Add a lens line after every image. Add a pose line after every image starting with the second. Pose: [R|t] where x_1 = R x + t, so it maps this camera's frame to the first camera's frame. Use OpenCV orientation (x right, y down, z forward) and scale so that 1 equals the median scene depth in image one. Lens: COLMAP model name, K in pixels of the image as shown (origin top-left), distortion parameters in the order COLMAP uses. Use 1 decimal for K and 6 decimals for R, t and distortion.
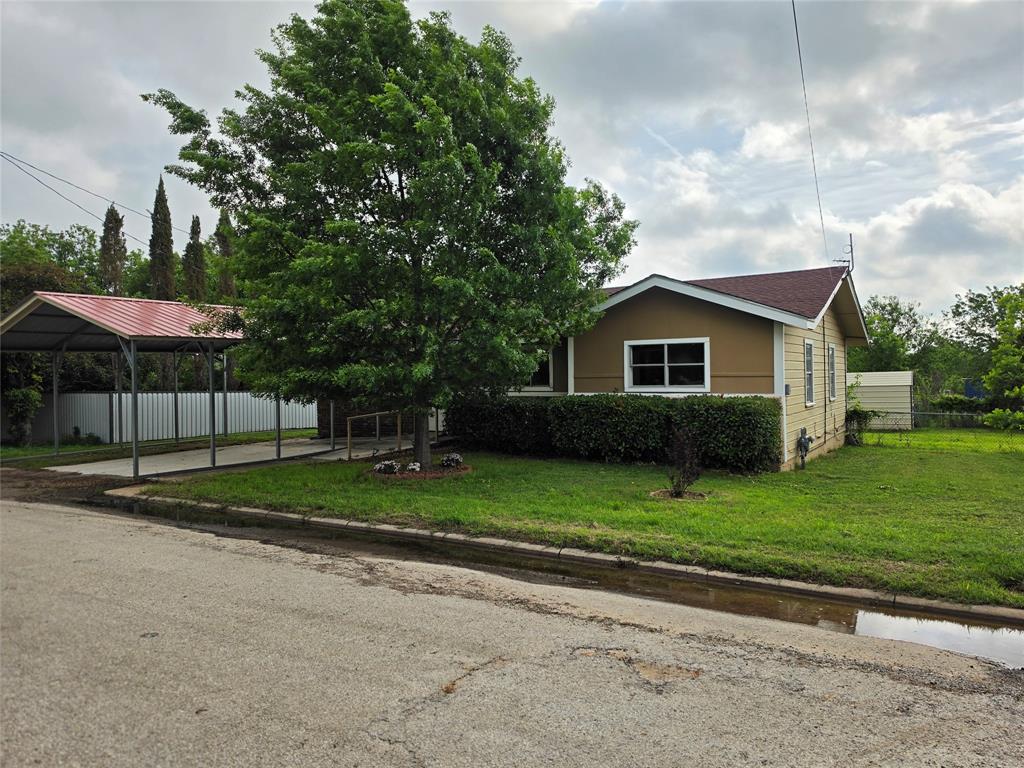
lens RADIAL K [[694.9, 0, 513.4], [0, 694.9, 382.3], [0, 0, 1]] dist [0.063185, 0.000403]
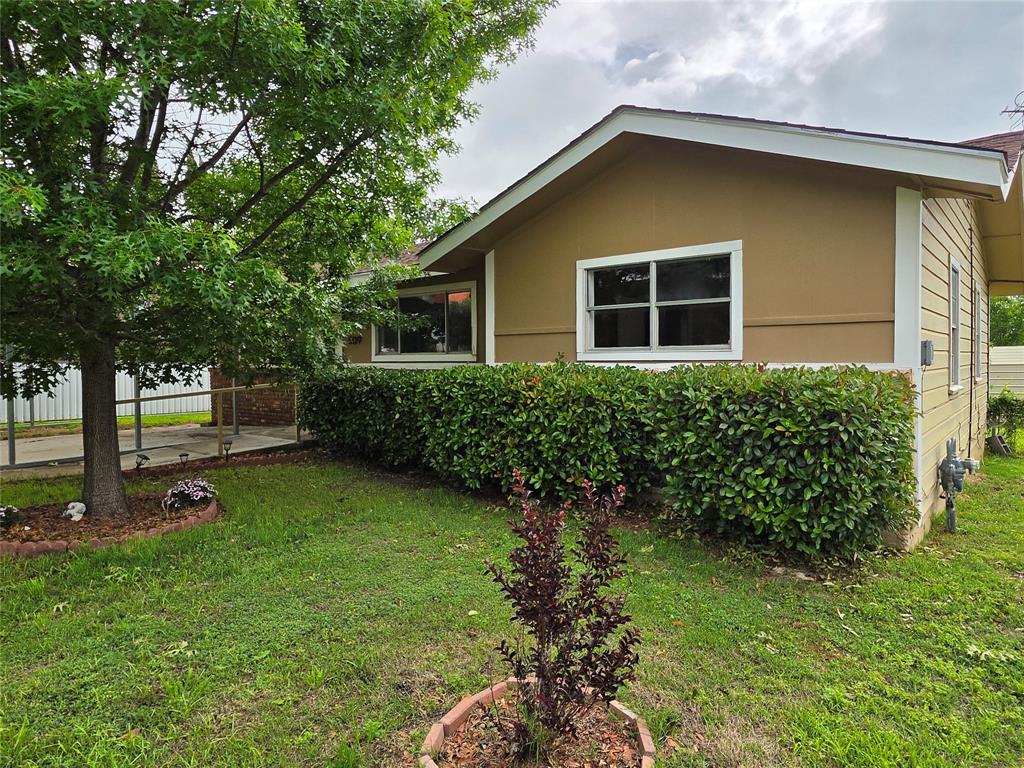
lens RADIAL K [[644.6, 0, 510.7], [0, 644.6, 376.9], [0, 0, 1]] dist [0.002909, 0.003727]
pose [[0.991910, 0.011849, -0.126390, 0.179240], [-0.009208, 0.999727, 0.021457, 0.017034], [0.126609, -0.020120, 0.991749, 0.543818]]
